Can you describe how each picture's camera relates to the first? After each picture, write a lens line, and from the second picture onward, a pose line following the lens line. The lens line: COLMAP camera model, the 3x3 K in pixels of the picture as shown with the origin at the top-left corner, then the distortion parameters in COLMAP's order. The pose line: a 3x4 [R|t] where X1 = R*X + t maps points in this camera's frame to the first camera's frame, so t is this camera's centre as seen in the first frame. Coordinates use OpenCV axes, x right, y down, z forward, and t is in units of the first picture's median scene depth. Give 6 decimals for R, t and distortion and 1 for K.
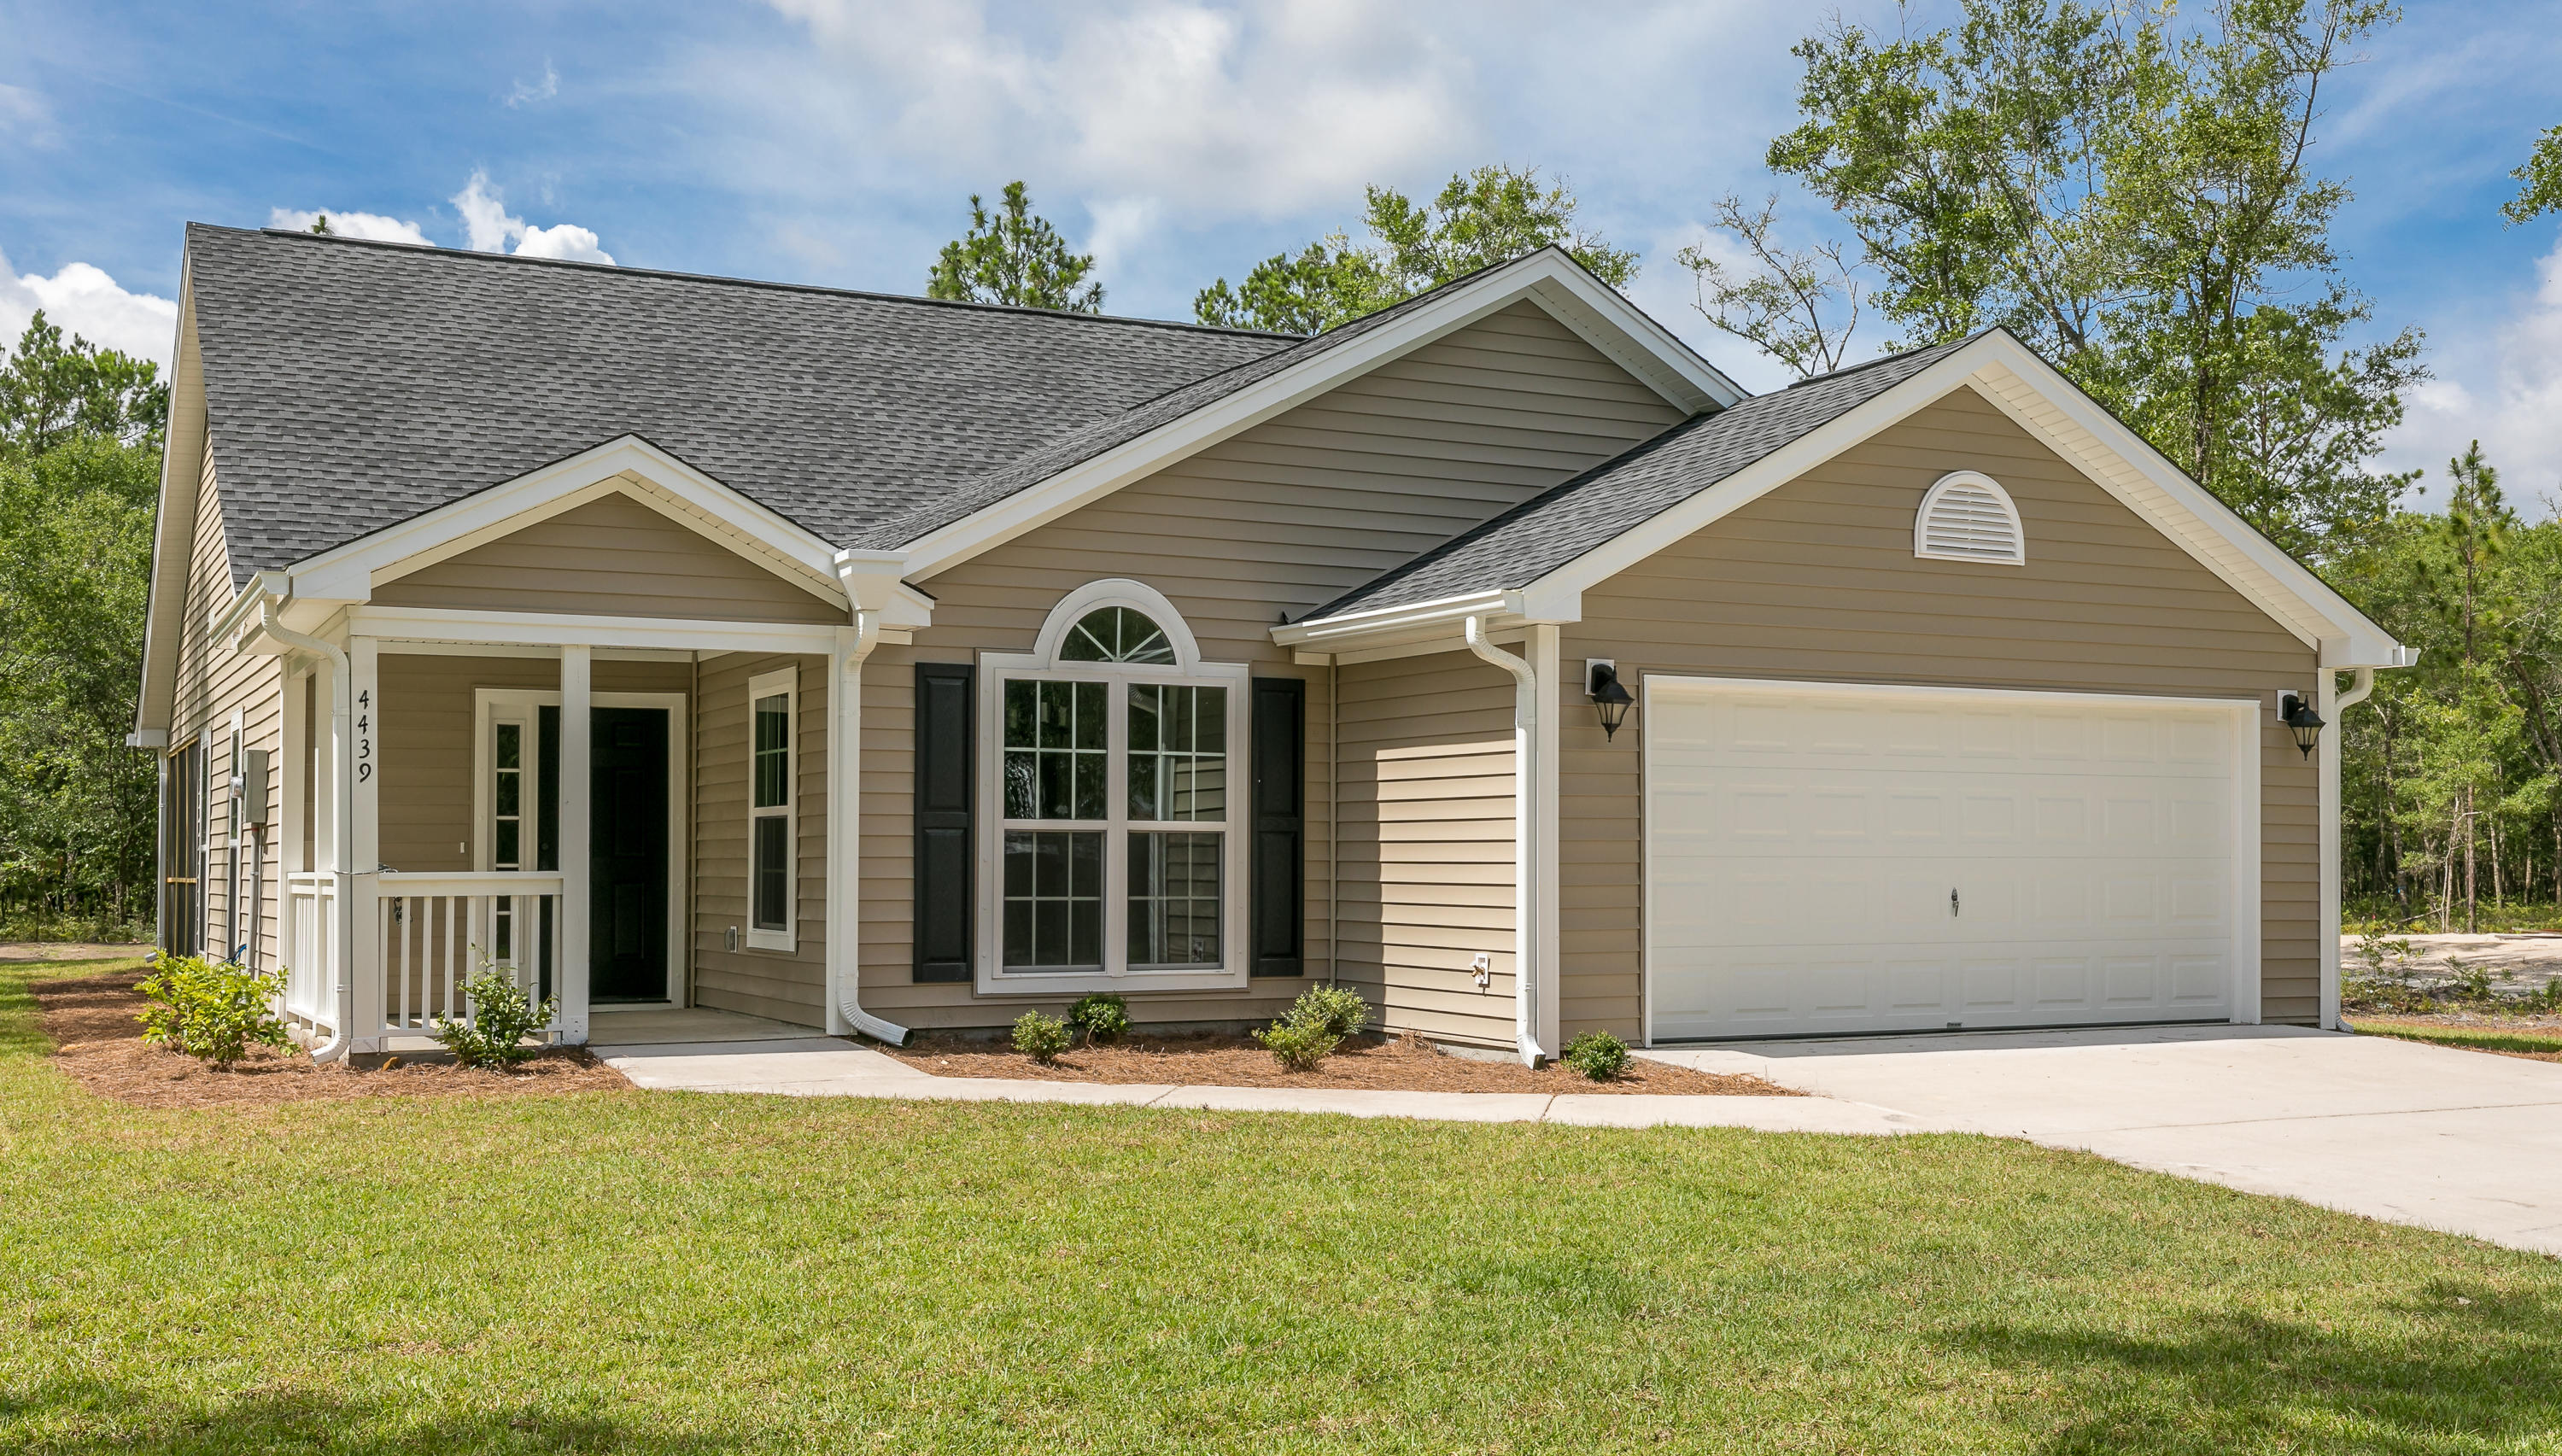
lens RADIAL K [[2512.9, 0, 1277.6], [0, 2512.9, 777.8], [0, 0, 1]] dist [0.034246, 0.014160]
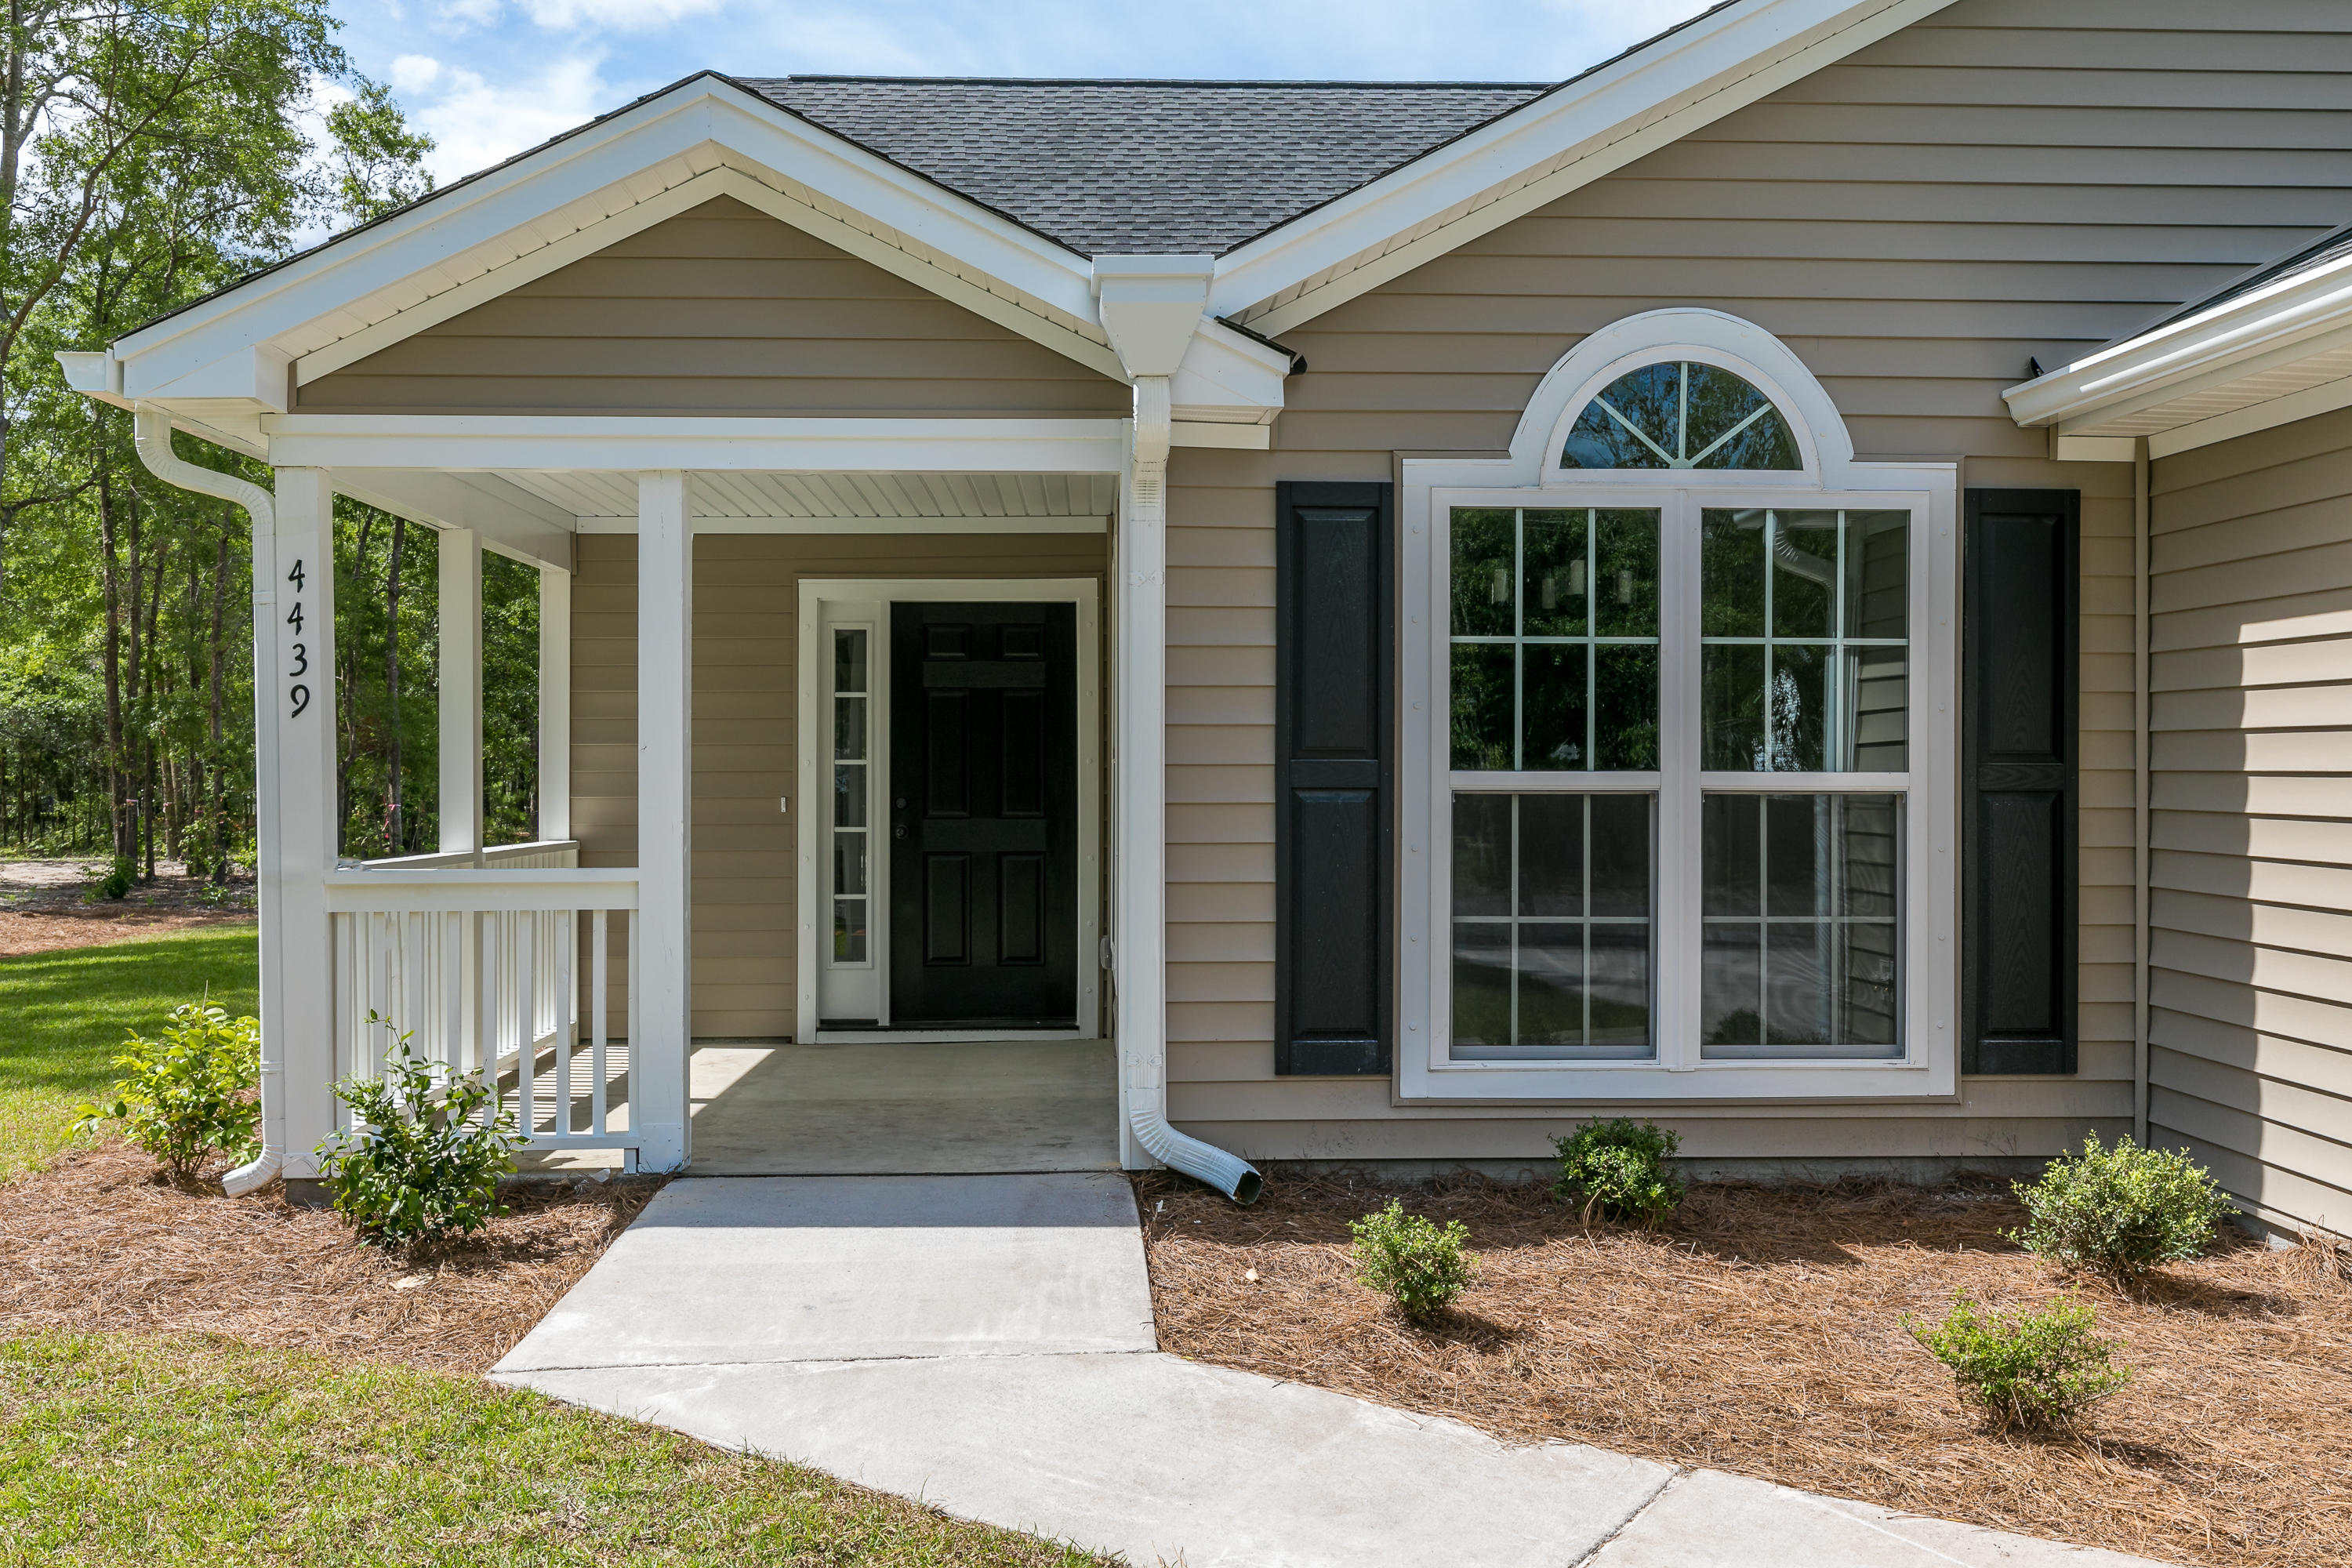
lens RADIAL K [[2077.7, 0, 1165.1], [0, 2077.7, 767.4], [0, 0, 1]] dist [0.007367, 0.006614]
pose [[0.908704, -0.000997, -0.417441, 0.019224], [0.014675, 0.999455, 0.029556, 0.001712], [0.417184, -0.032984, 0.908223, 0.563144]]
